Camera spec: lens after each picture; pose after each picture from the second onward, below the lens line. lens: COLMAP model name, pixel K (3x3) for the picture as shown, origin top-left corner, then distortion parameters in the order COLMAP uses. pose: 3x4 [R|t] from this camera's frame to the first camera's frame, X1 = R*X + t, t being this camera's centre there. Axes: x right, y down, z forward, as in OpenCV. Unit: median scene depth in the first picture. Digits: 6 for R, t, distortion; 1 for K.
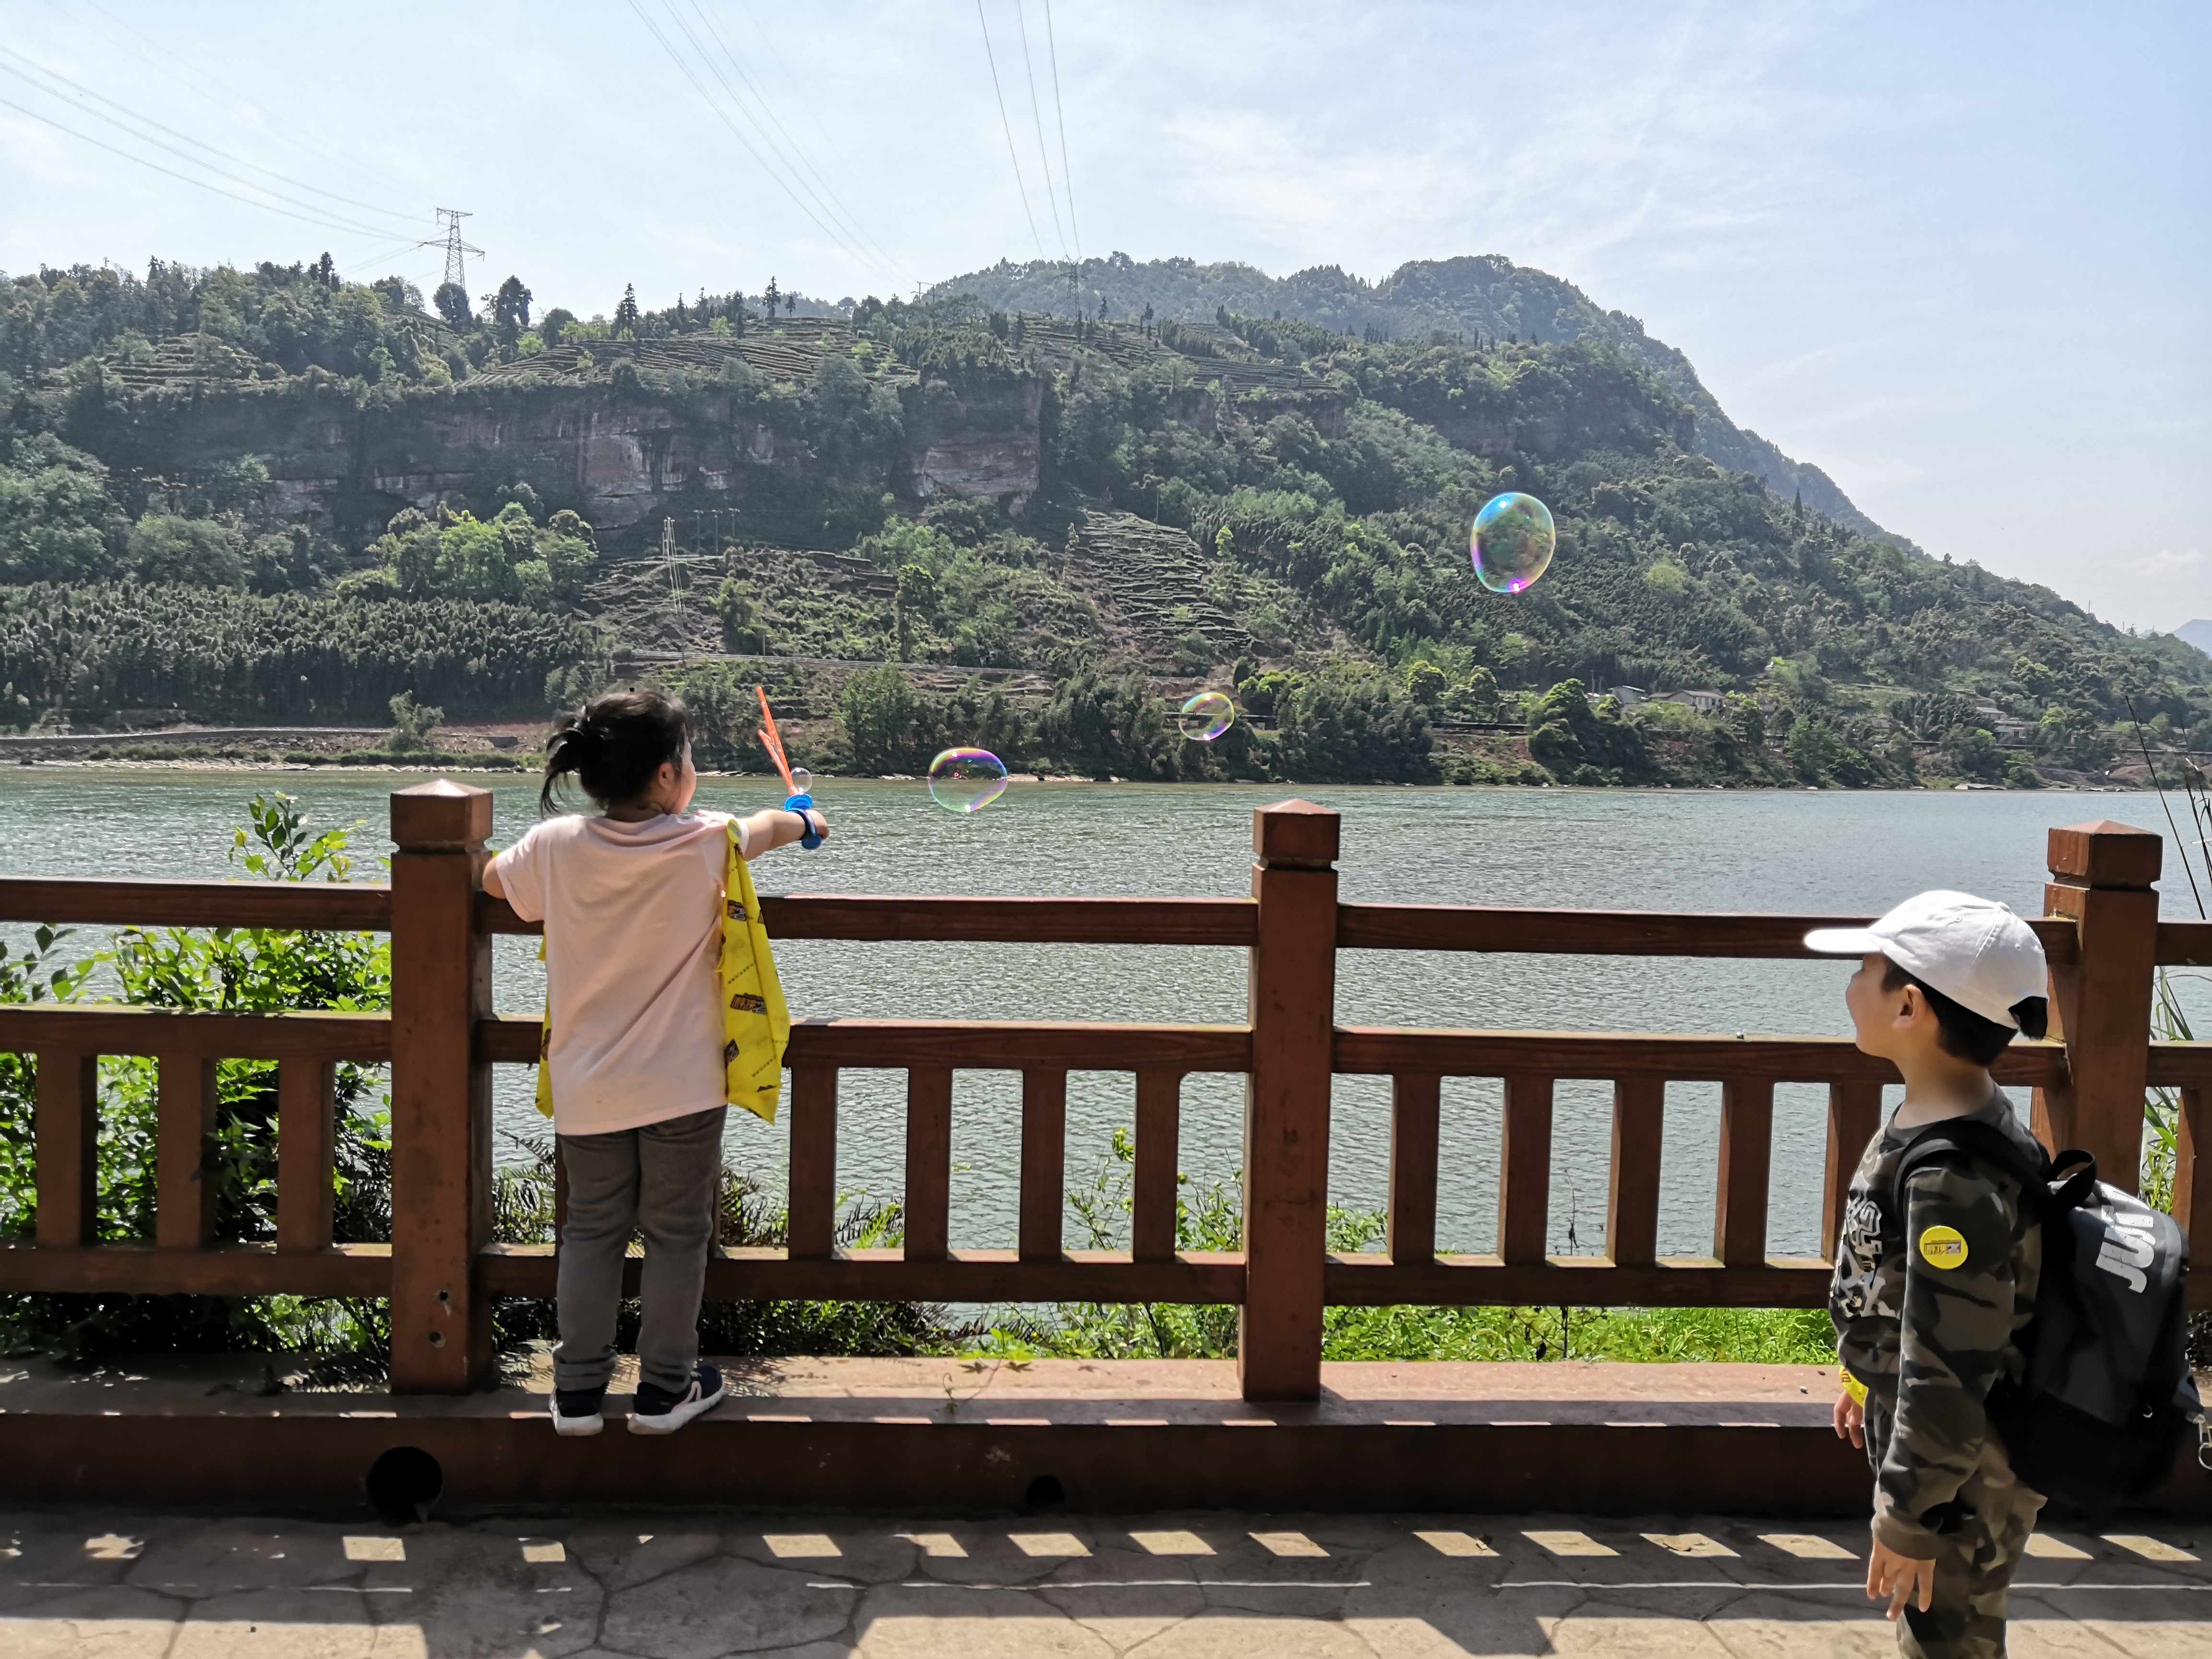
lens RADIAL K [[1732.0, 0, 1106.0], [0, 1732.0, 829.5], [0, 0, 1]] dist [-0.009887, -0.007103]
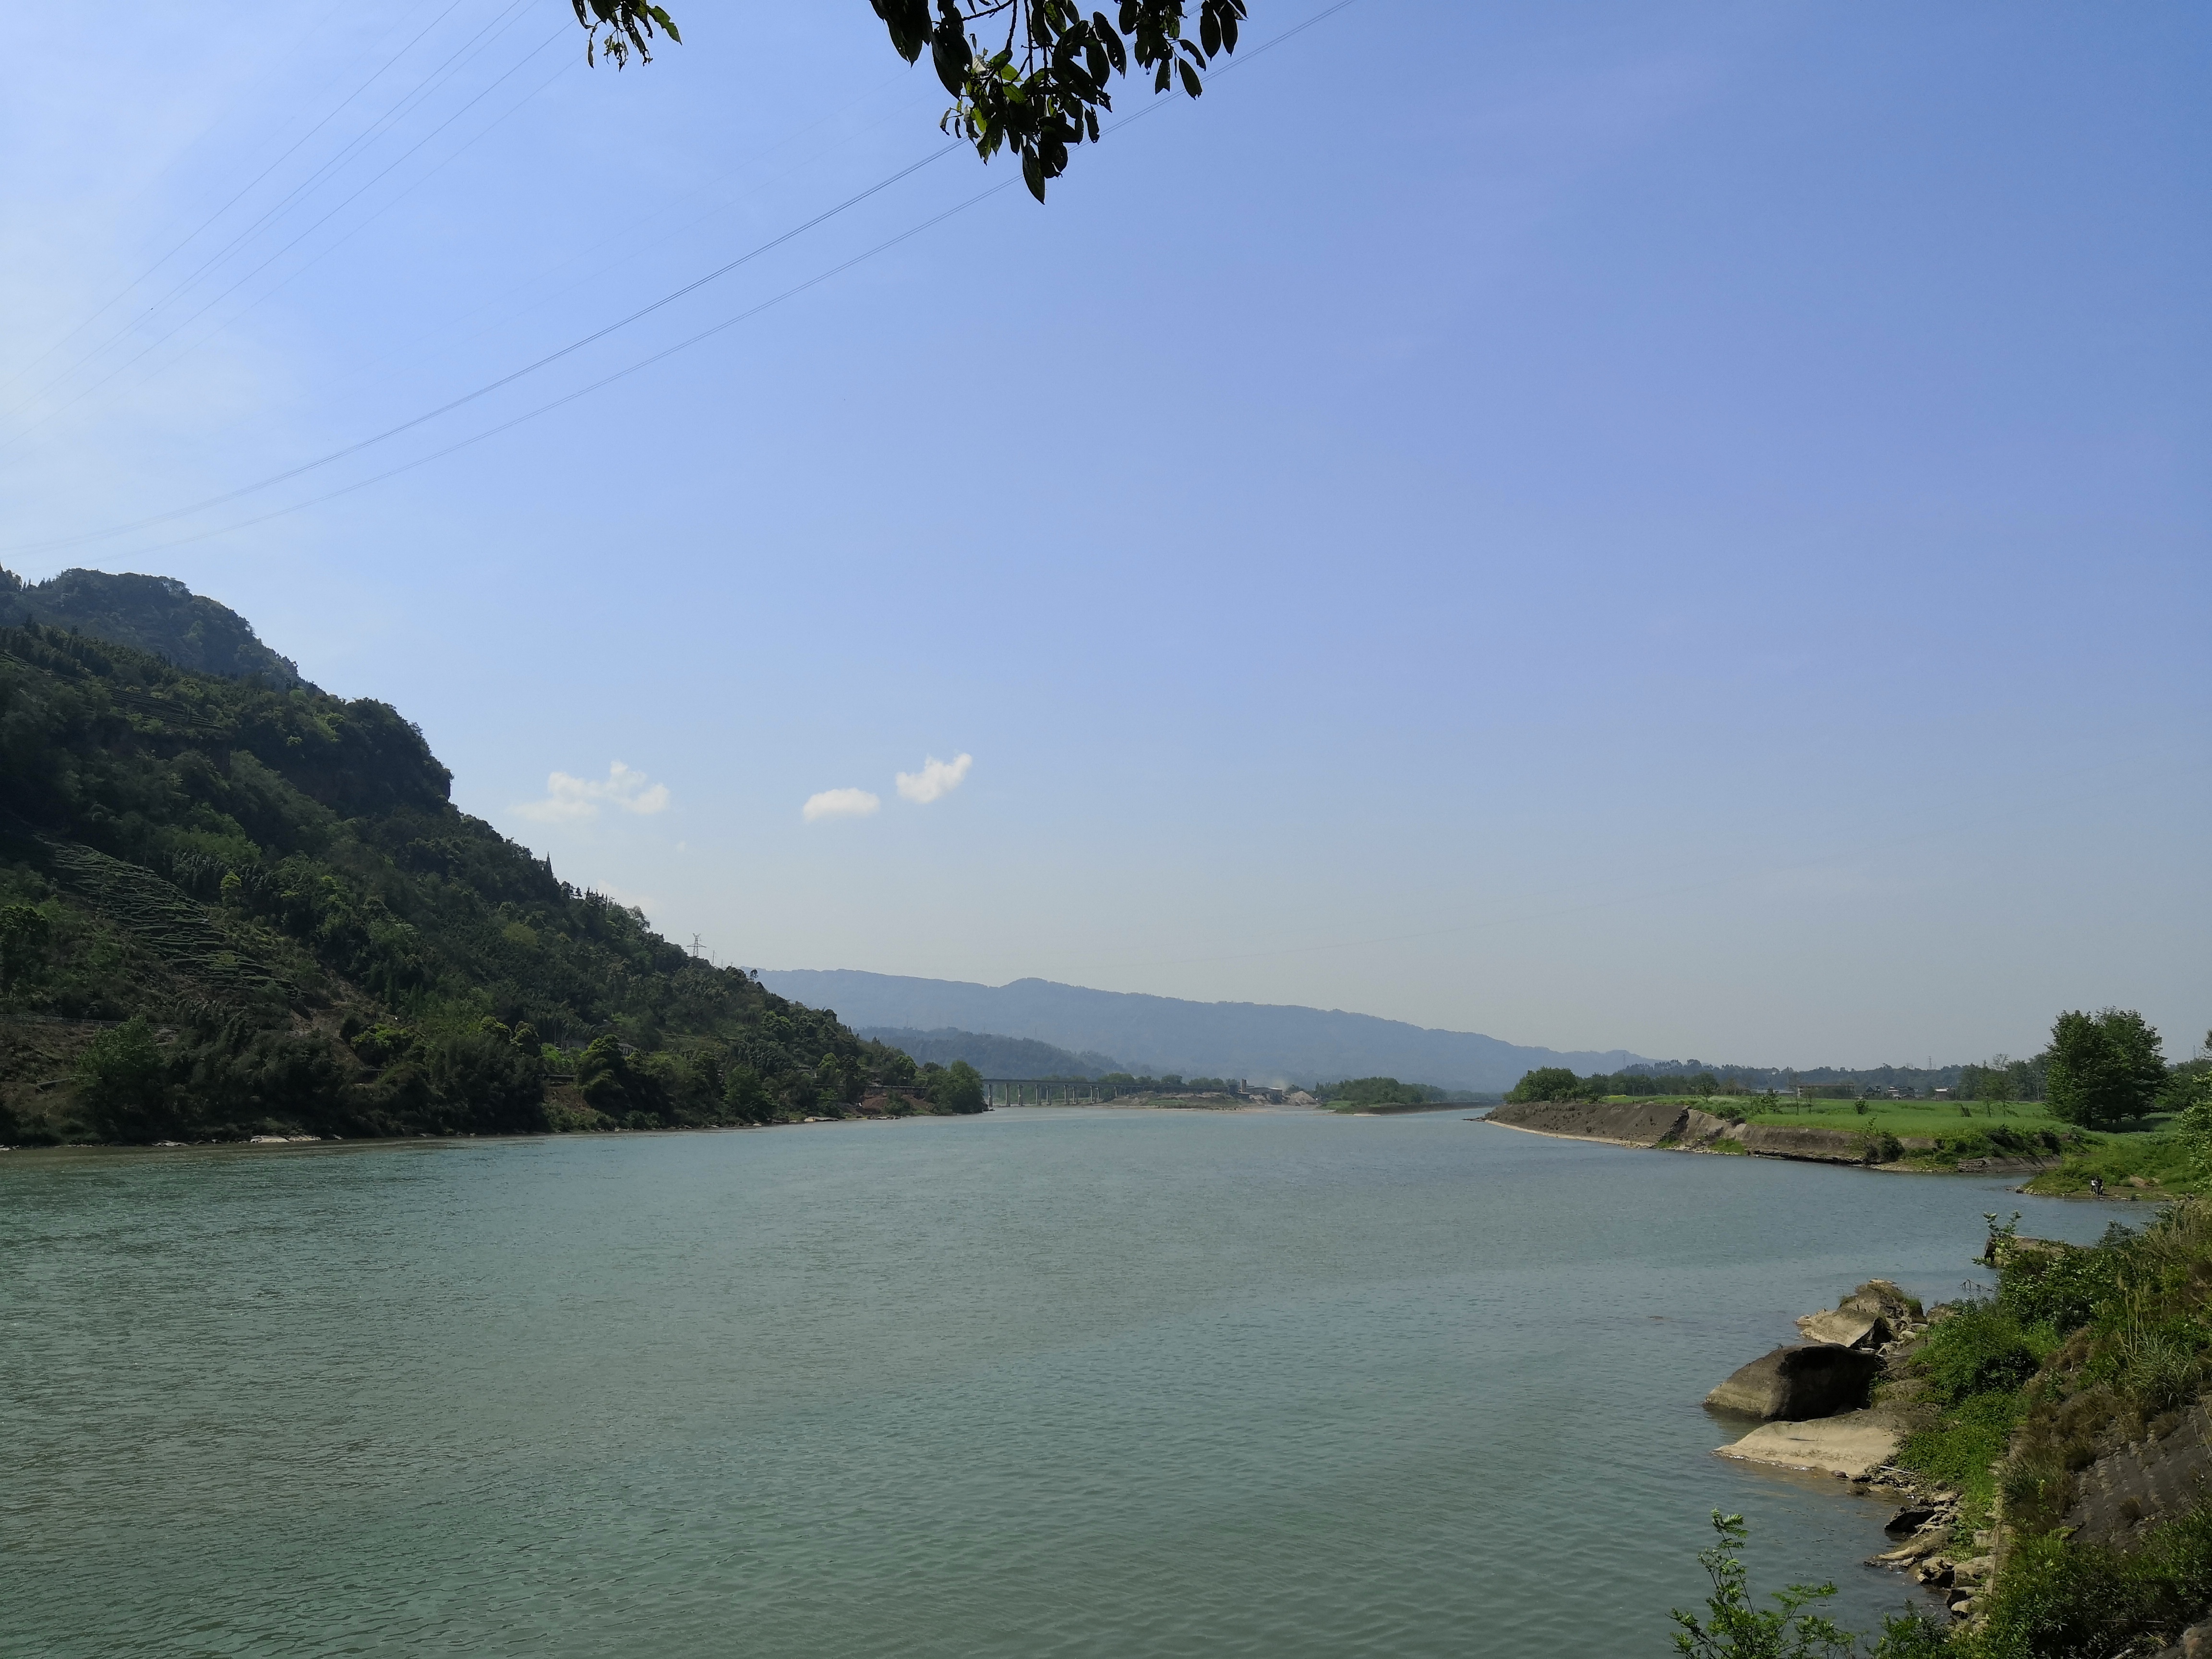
lens RADIAL K [[1732.0, 0, 1106.0], [0, 1732.0, 829.5], [0, 0, 1]] dist [-0.009887, -0.007103]
pose [[0.687612, 0.091902, 0.720239, -0.250176], [0.049048, 0.983812, -0.172359, -0.005263], [-0.724420, 0.153843, 0.671973, -0.016384]]
